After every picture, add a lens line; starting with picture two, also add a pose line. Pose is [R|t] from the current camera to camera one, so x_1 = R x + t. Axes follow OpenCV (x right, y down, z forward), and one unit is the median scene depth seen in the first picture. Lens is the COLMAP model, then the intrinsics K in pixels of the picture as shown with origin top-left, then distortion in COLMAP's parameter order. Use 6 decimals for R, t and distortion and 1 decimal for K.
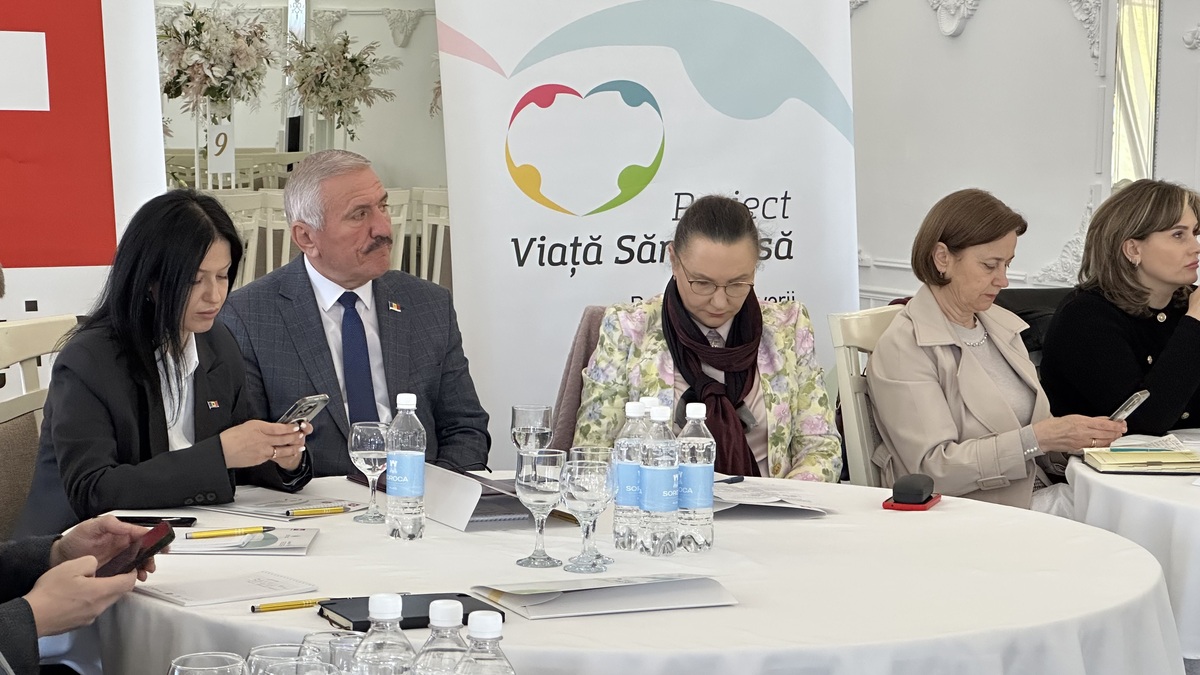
lens RADIAL K [[2692.6, 0, 604.1], [0, 2692.6, 332.5], [0, 0, 1]] dist [-0.261283, 7.418777]
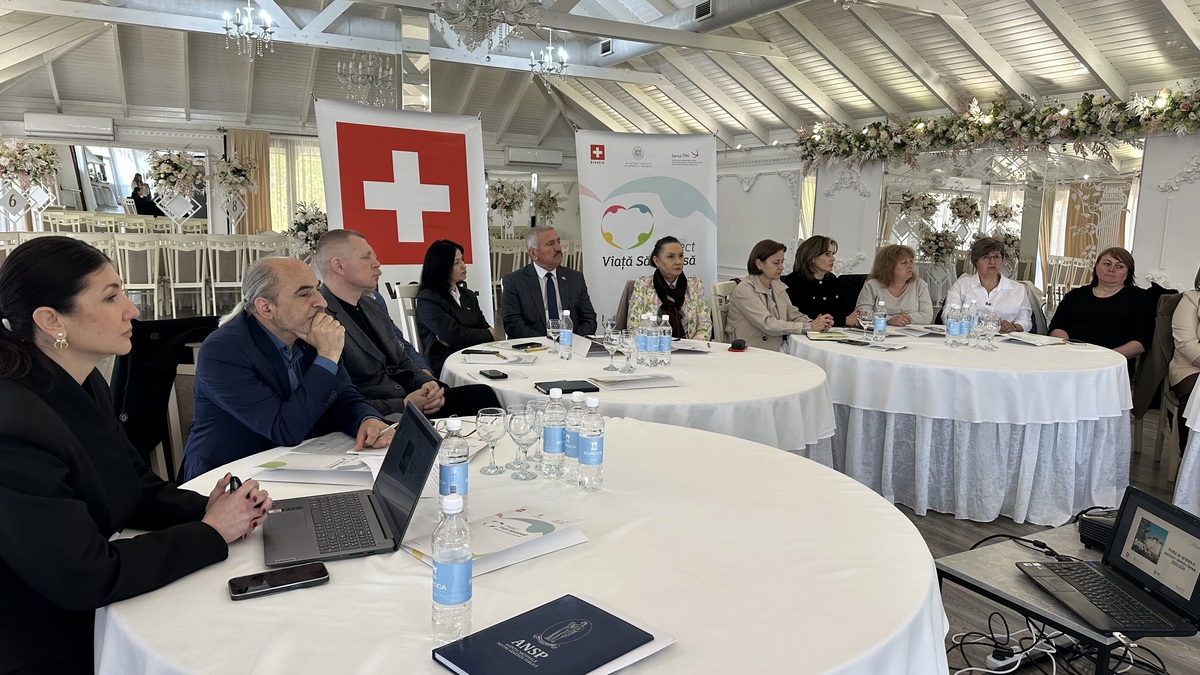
lens RADIAL K [[833.0, 0, 603.5], [0, 833.0, 337.8], [0, 0, 1]] dist [0.147216, -0.266536]
pose [[0.999398, 0.015355, -0.031112, -0.003150], [-0.013373, 0.997928, 0.062930, -0.003352], [0.032013, -0.062476, 0.997533, 0.065478]]
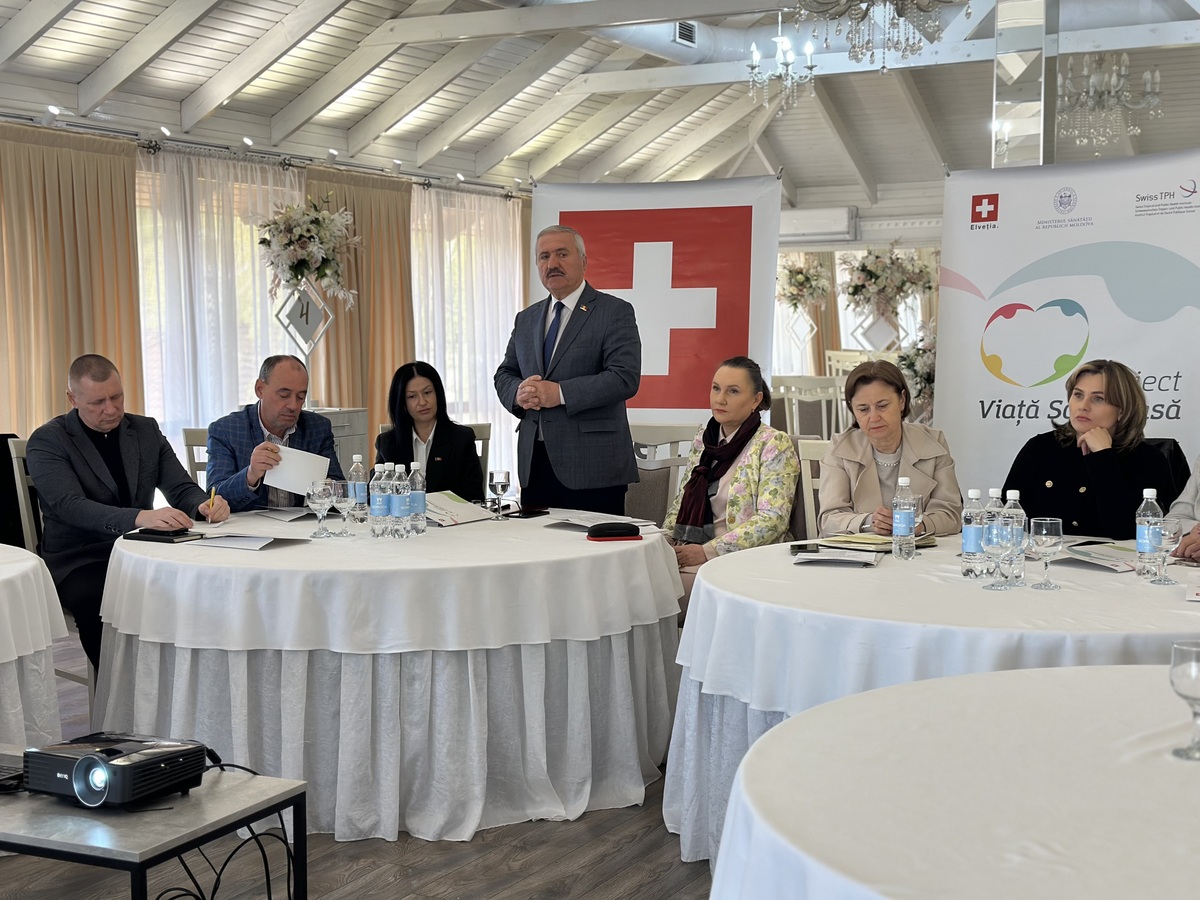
lens RADIAL K [[1660.1, 0, 600.6], [0, 1660.1, 465.8], [0, 0, 1]] dist [0.133841, -0.054523]
pose [[0.538881, 0.049213, -0.840943, 0.795477], [-0.056429, 0.998159, 0.022254, -0.006195], [0.840490, 0.035461, 0.540666, 0.310135]]
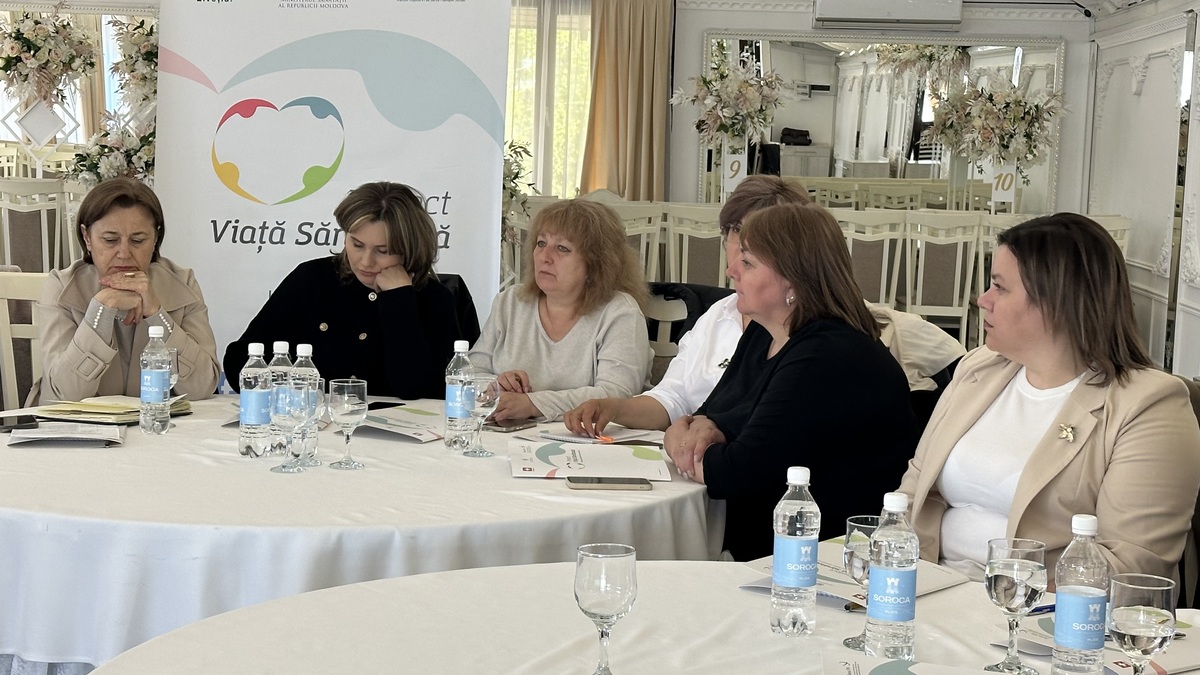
lens RADIAL K [[2060.1, 0, 600.0], [0, 2060.1, 329.8], [0, 0, 1]] dist [0.157729, -0.092555]
pose [[0.847613, 0.062801, -0.526885, 0.741757], [-0.064216, 0.997814, 0.015627, -0.011872], [0.526715, 0.020589, 0.849793, 0.305811]]
